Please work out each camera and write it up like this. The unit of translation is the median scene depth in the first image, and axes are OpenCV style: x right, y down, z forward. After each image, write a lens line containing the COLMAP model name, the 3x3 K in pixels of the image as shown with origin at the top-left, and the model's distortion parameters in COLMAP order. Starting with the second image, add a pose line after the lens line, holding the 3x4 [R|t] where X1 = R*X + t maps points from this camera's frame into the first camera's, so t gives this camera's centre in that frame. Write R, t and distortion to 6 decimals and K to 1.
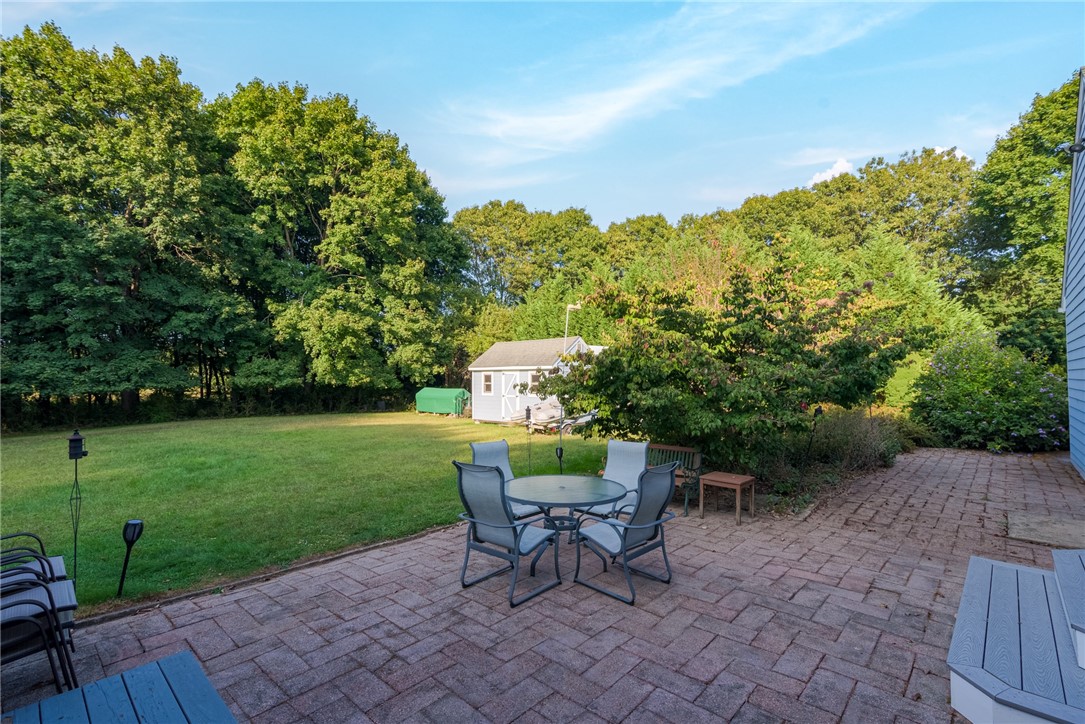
lens RADIAL K [[501.1, 0, 542.5], [0, 501.1, 362.0], [0, 0, 1]] dist [0.018430, -0.000090]
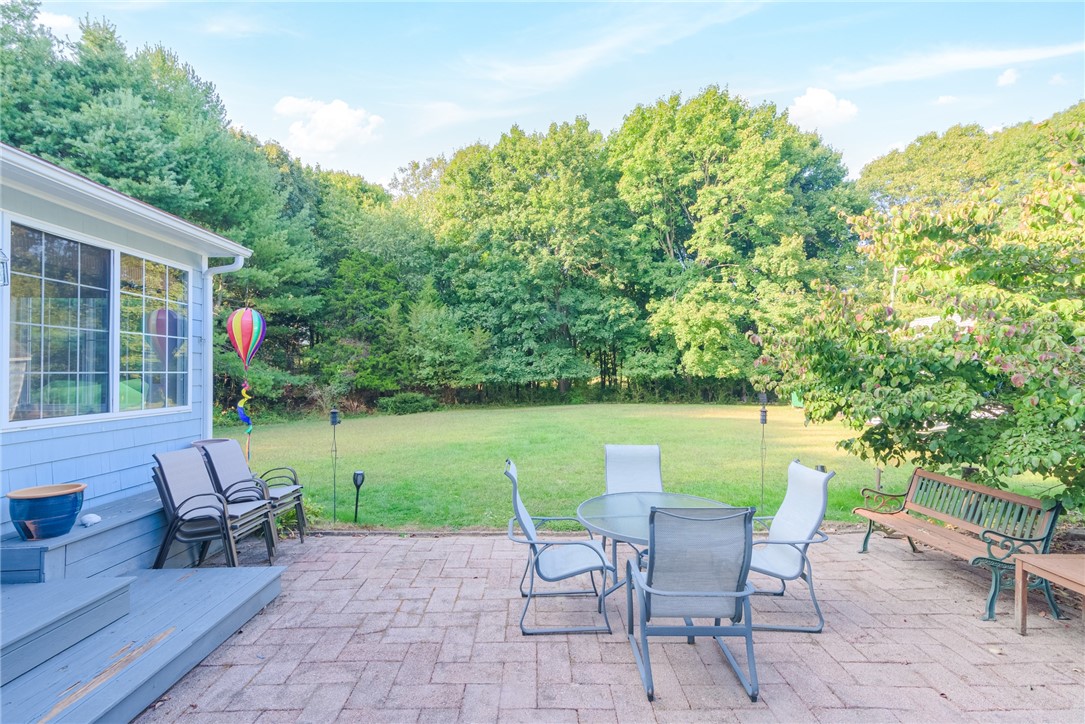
lens RADIAL K [[497.1, 0, 542.5], [0, 497.1, 362.0], [0, 0, 1]] dist [0.022270, 0.000227]
pose [[0.677059, -0.014710, -0.735782, 0.107132], [0.027737, 0.999600, 0.005539, 0.002217], [0.735406, -0.024159, 0.677196, 0.079526]]
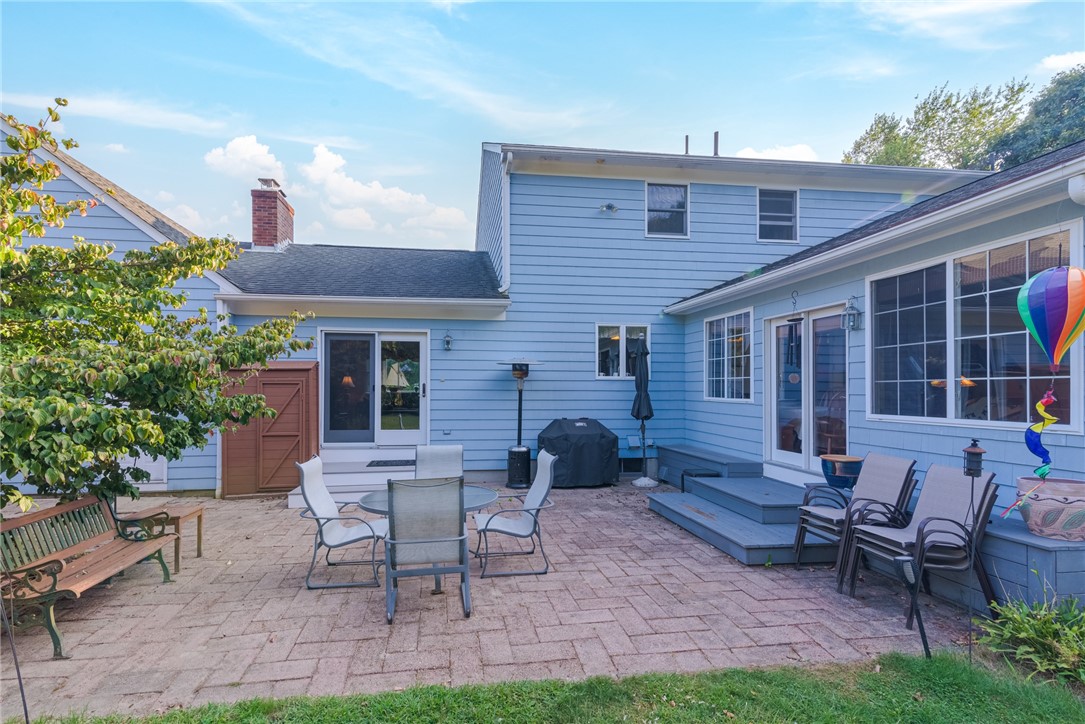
lens RADIAL K [[498.4, 0, 514.4], [0, 498.4, 390.0], [0, 0, 1]] dist [0.017879, -0.000237]
pose [[-0.775114, 0.004662, 0.631805, -0.153274], [-0.015700, 0.999522, -0.026636, 0.015570], [-0.631627, -0.030565, -0.774670, 0.367620]]
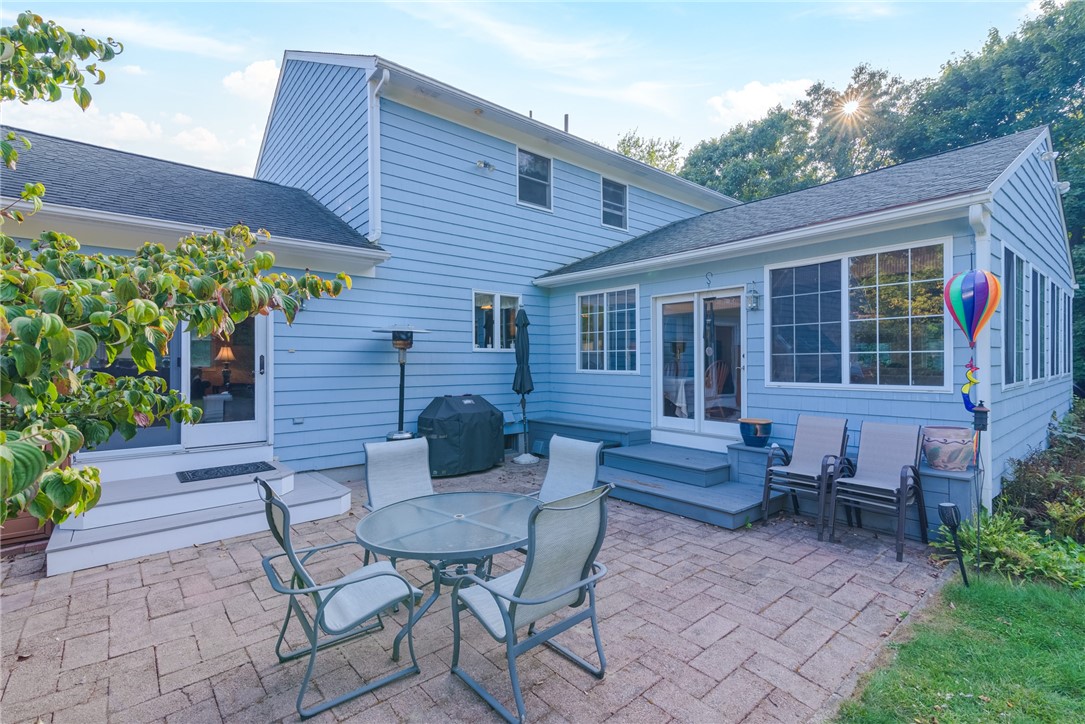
lens RADIAL K [[497.1, 0, 542.5], [0, 497.1, 362.0], [0, 0, 1]] dist [0.022270, 0.000227]
pose [[-0.992625, 0.010519, 0.120768, -0.034899], [0.006848, 0.999503, -0.030774, 0.014521], [-0.121031, -0.029720, -0.992204, 0.370046]]
